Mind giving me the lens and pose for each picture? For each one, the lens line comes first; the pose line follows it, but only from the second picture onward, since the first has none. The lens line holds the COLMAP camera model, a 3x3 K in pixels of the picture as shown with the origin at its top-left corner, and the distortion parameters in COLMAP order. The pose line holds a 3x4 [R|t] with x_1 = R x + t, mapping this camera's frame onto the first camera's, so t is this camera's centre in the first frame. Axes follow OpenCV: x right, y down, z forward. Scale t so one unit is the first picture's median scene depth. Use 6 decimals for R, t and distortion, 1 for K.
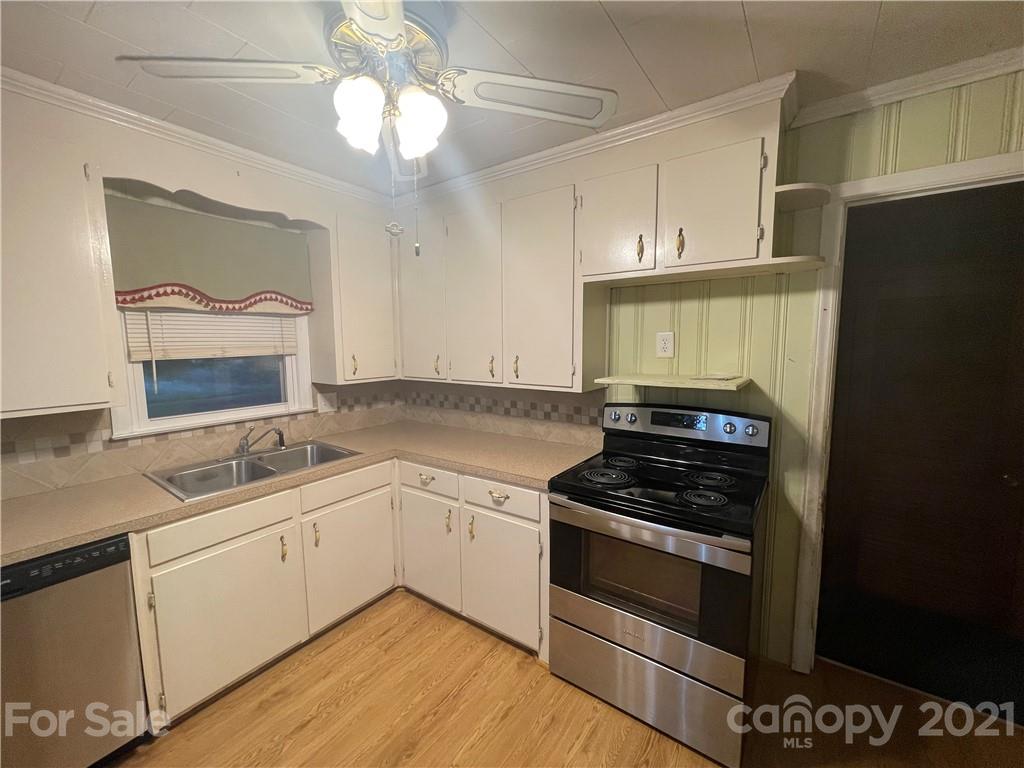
lens RADIAL K [[412.4, 0, 508.6], [0, 412.4, 384.1], [0, 0, 1]] dist [-0.001487, 0.000249]
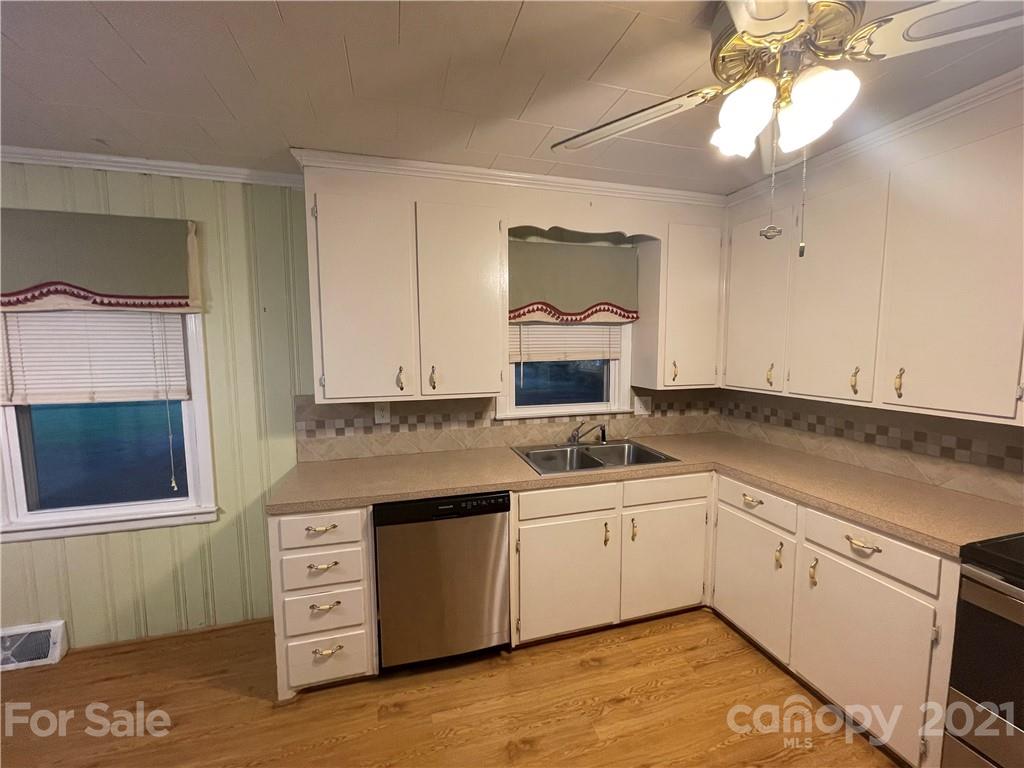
lens RADIAL K [[412.4, 0, 506.0], [0, 412.4, 385.3], [0, 0, 1]] dist [-0.001487, 0.000249]
pose [[0.782444, 0.061777, -0.619650, -0.087703], [-0.064061, 0.997773, 0.018584, -0.005102], [0.619418, 0.025154, 0.784658, -0.051195]]
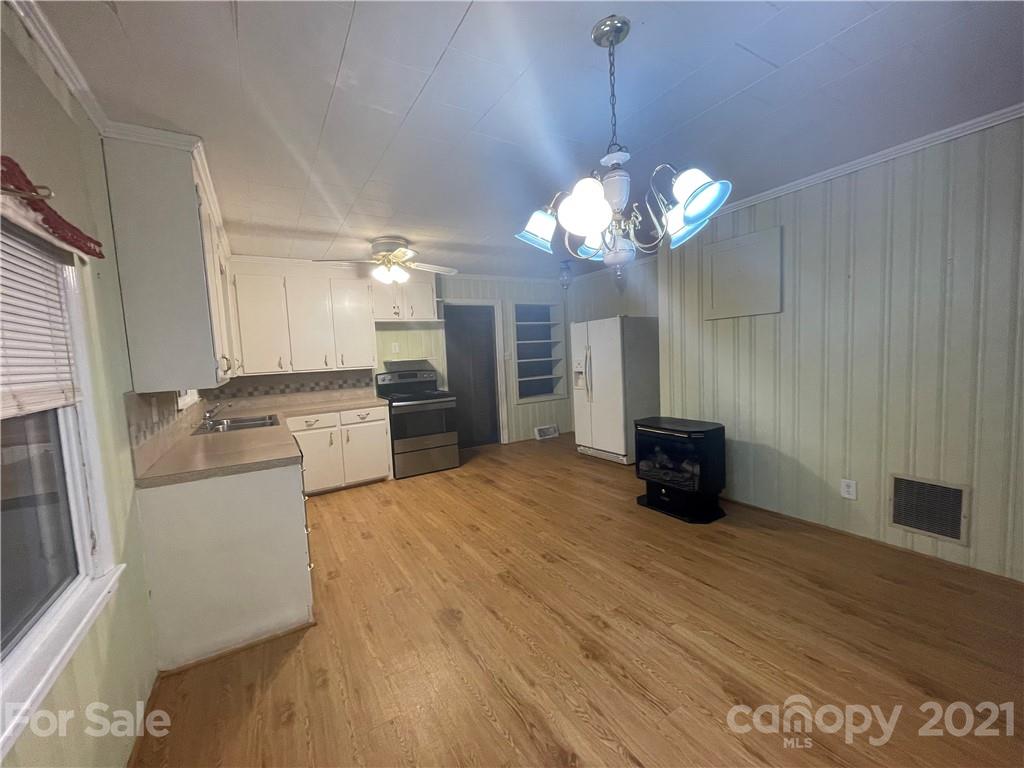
lens RADIAL K [[412.4, 0, 508.1], [0, 412.4, 383.0], [0, 0, 1]] dist [-0.001487, 0.000249]
pose [[0.392151, -0.080323, 0.916387, -1.714570], [0.139933, 0.989796, 0.026875, 0.148742], [-0.909195, 0.117694, 0.399390, -0.605643]]
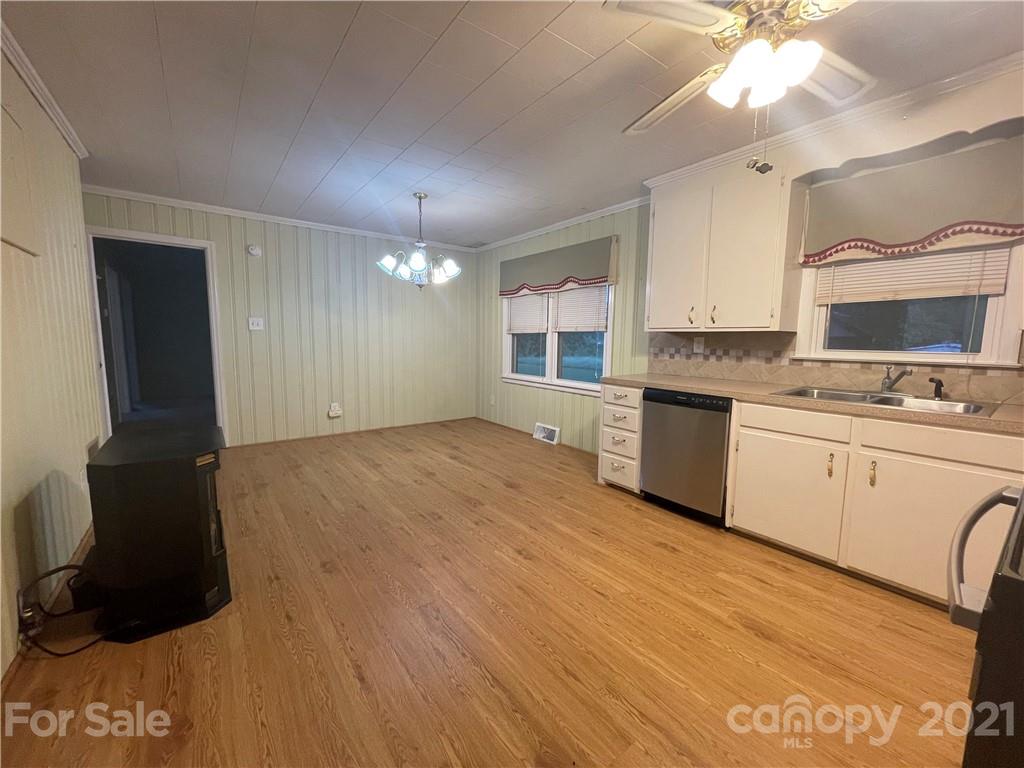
lens RADIAL K [[412.4, 0, 507.0], [0, 412.4, 384.5], [0, 0, 1]] dist [-0.001487, 0.000249]
pose [[-0.304954, 0.113179, -0.945618, 0.709174], [-0.106353, 0.982656, 0.151910, 0.104005], [0.946410, 0.146895, -0.287628, 0.436703]]
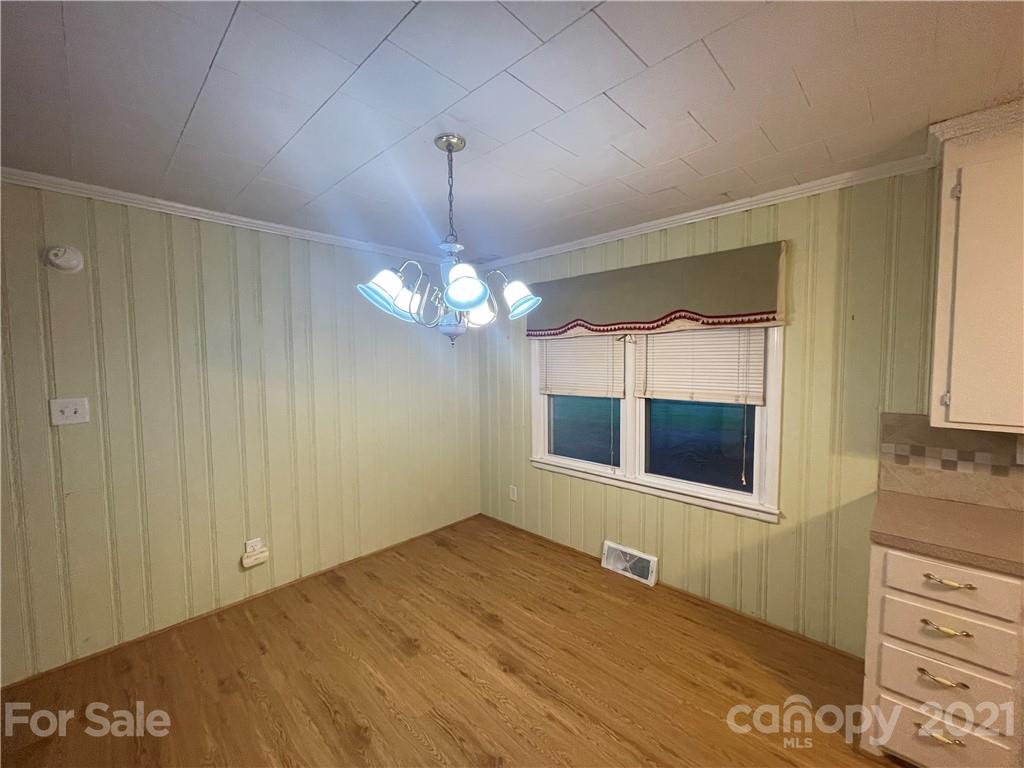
lens RADIAL K [[412.4, 0, 506.9], [0, 412.4, 384.5], [0, 0, 1]] dist [-0.001487, 0.000249]
pose [[-0.149785, 0.071371, -0.986139, -0.133214], [-0.088569, 0.992413, 0.085278, 0.009785], [0.984744, 0.100114, -0.142327, -0.277750]]
